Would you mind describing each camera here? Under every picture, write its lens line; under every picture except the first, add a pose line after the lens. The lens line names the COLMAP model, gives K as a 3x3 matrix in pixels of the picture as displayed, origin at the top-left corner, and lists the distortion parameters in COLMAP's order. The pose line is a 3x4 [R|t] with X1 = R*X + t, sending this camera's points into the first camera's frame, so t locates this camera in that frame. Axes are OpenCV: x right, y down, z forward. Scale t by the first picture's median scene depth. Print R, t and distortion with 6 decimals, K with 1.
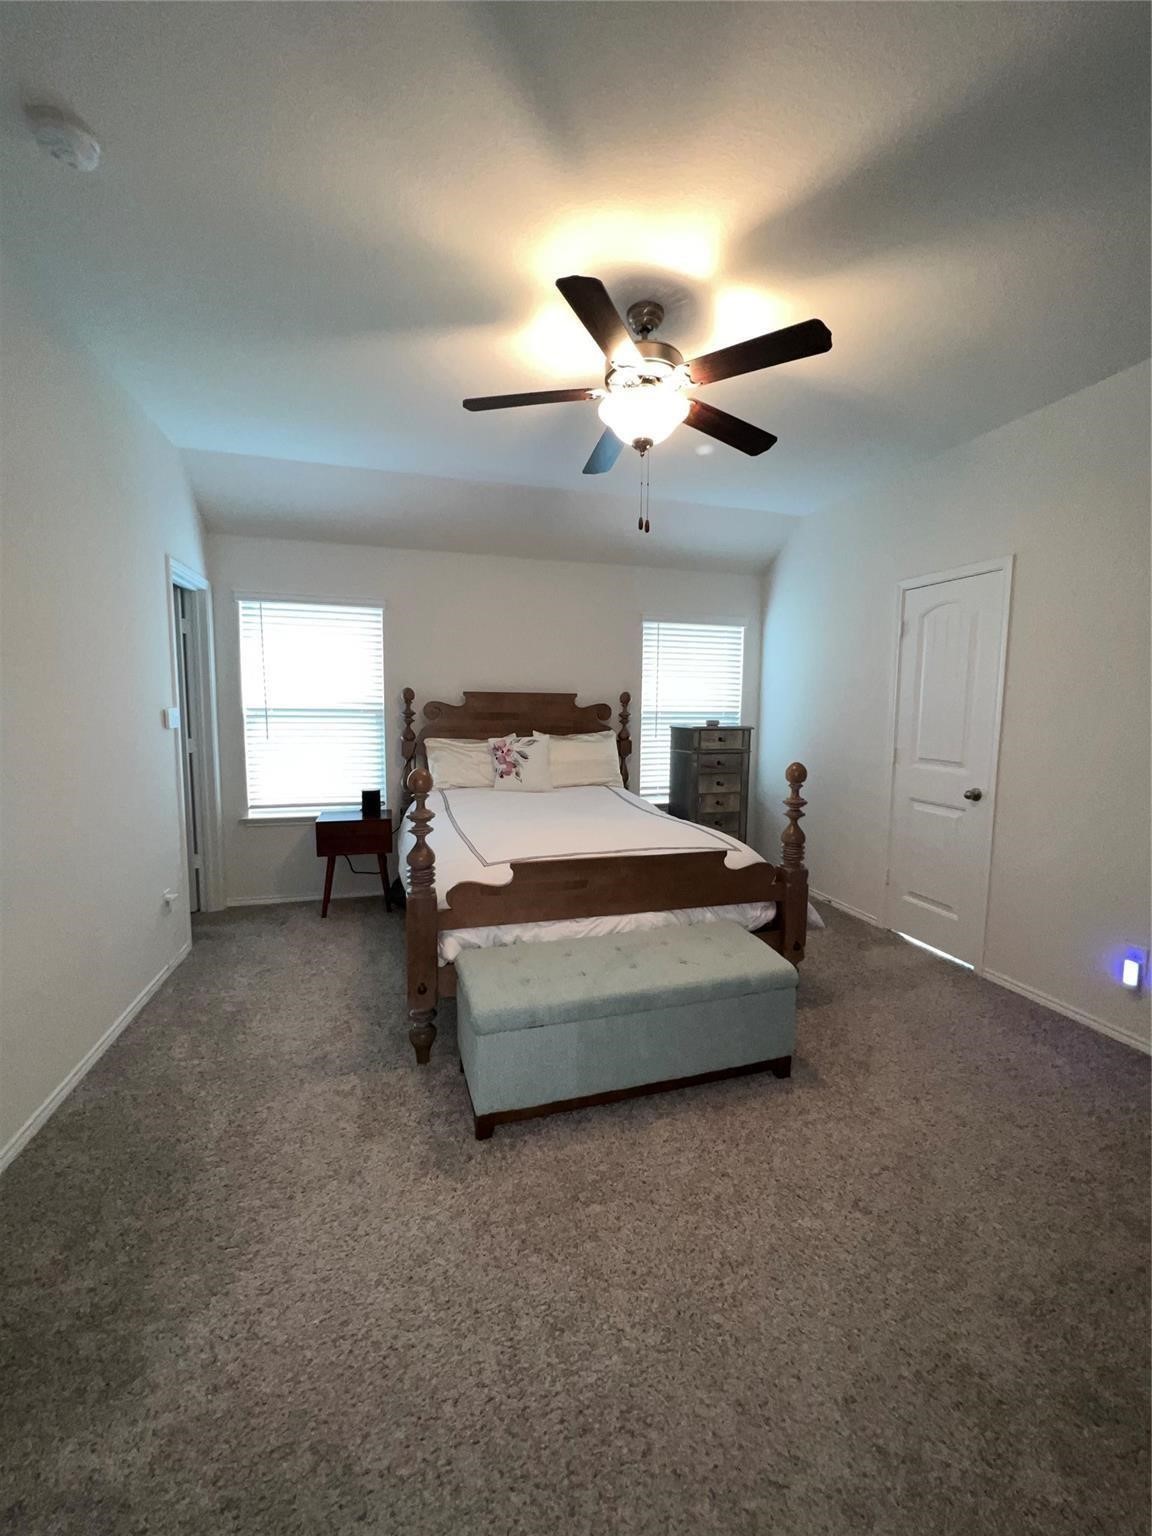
lens RADIAL K [[620.0, 0, 578.1], [0, 620.0, 766.2], [0, 0, 1]] dist [0.001866, -0.000237]
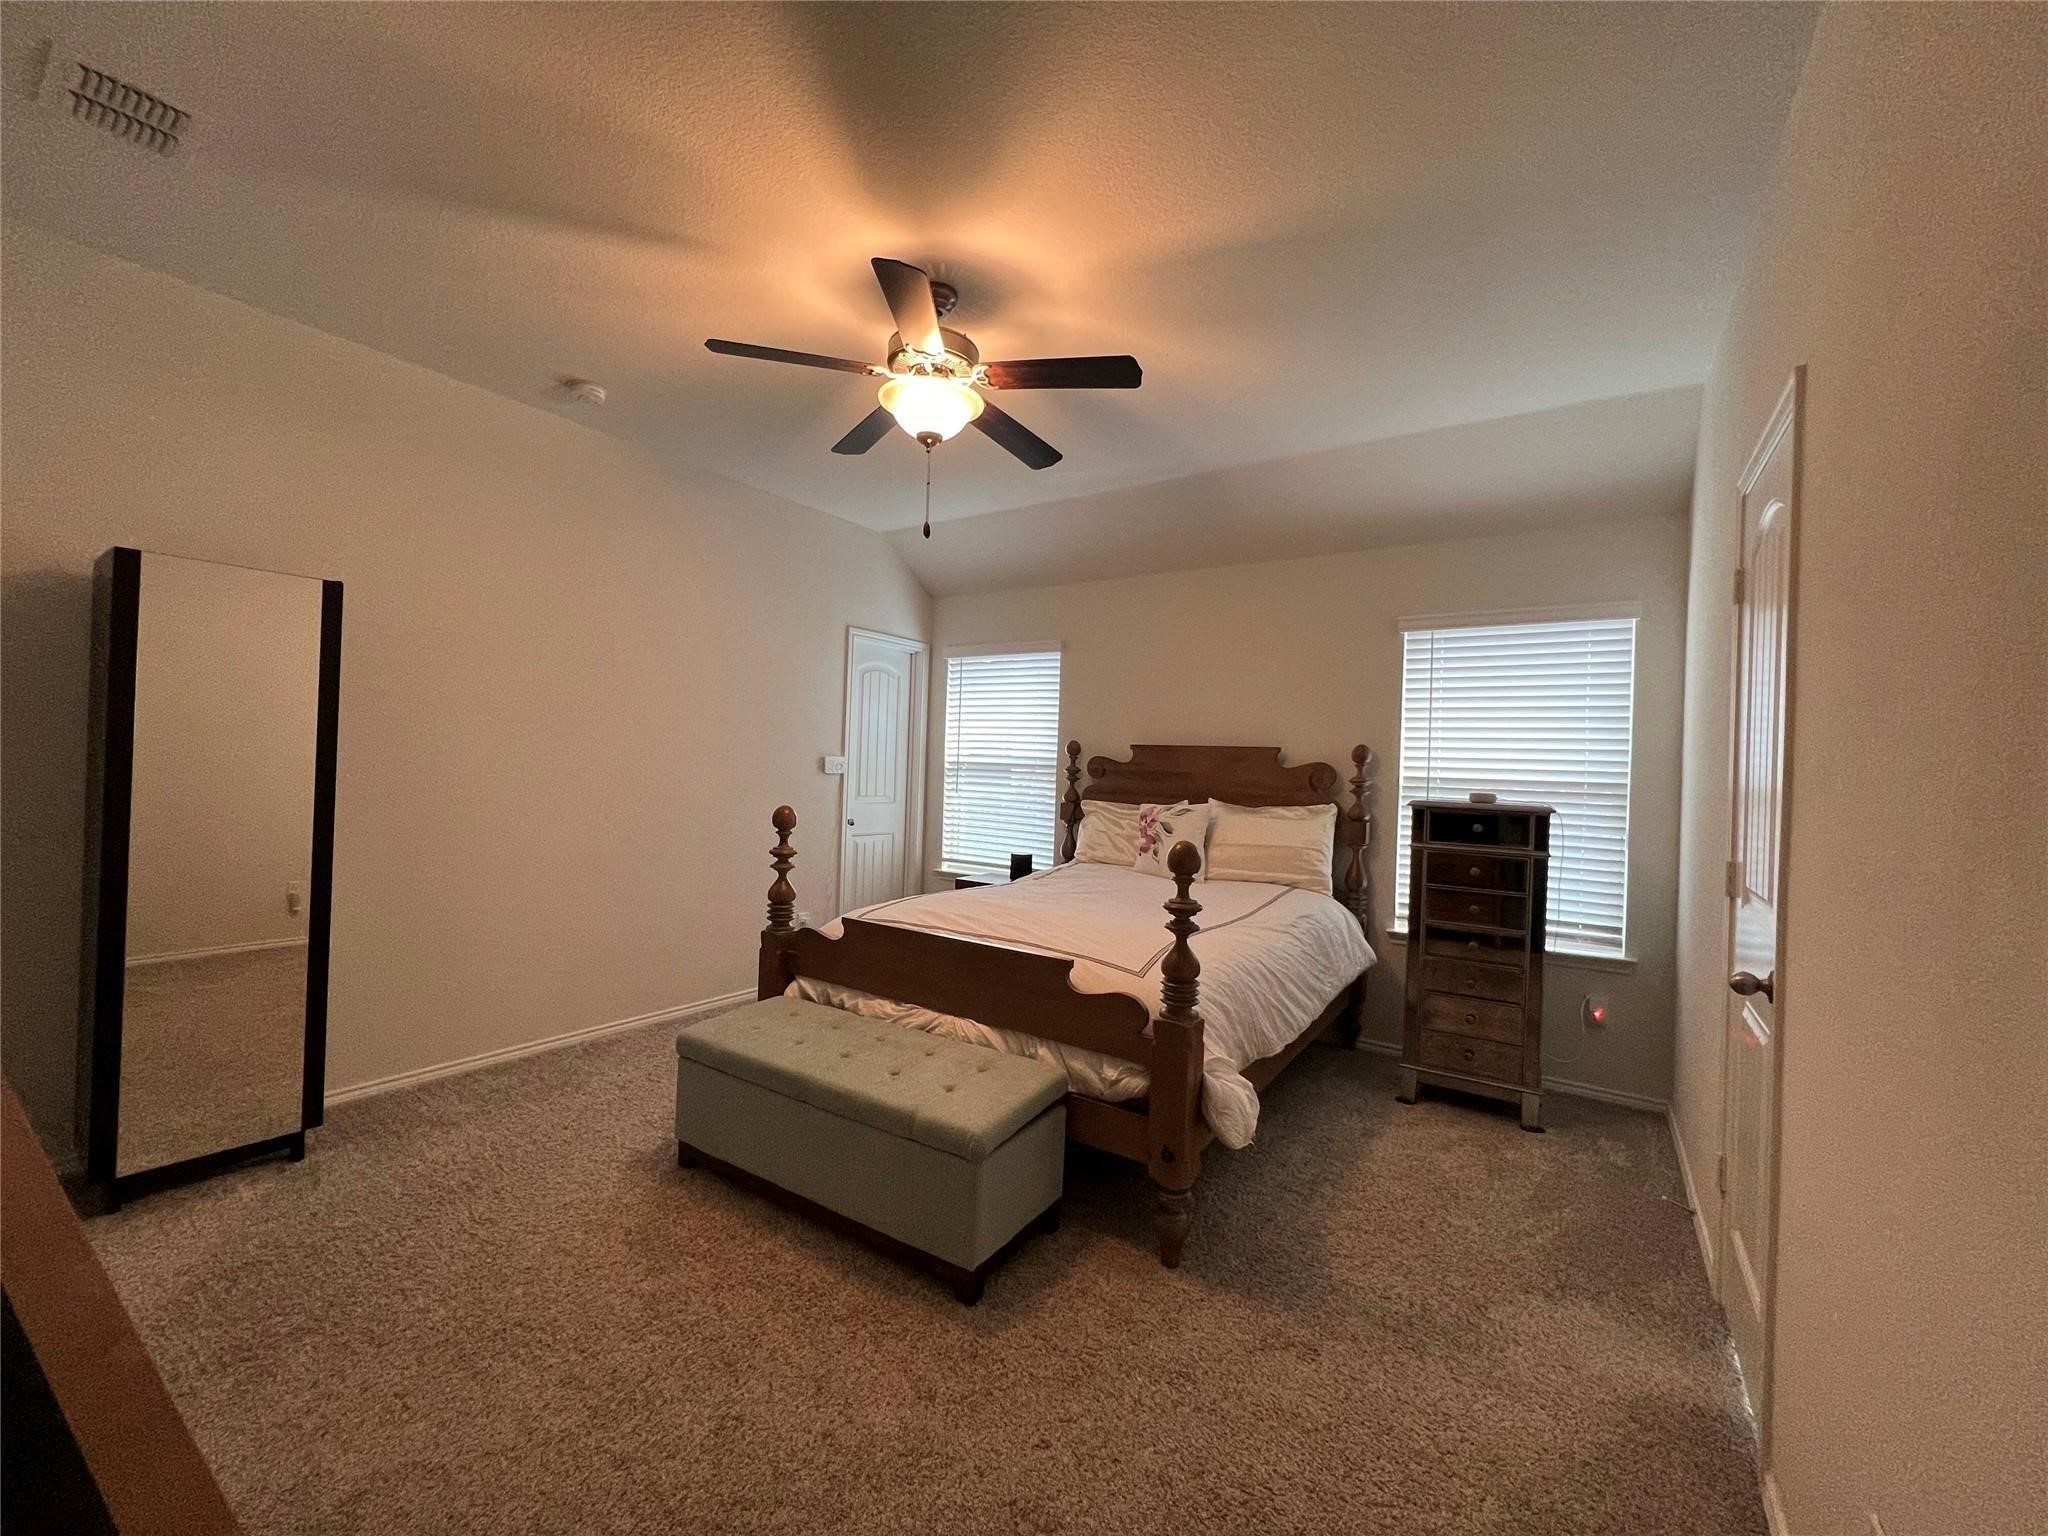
lens RADIAL K [[826.6, 0, 1010.5], [0, 826.6, 758.8], [0, 0, 1]] dist [0.001866, -0.000237]
pose [[0.629291, 0.005429, -0.777151, 0.557840], [-0.105486, 0.991318, -0.078492, -0.002267], [0.769978, 0.131373, 0.624400, 0.224800]]
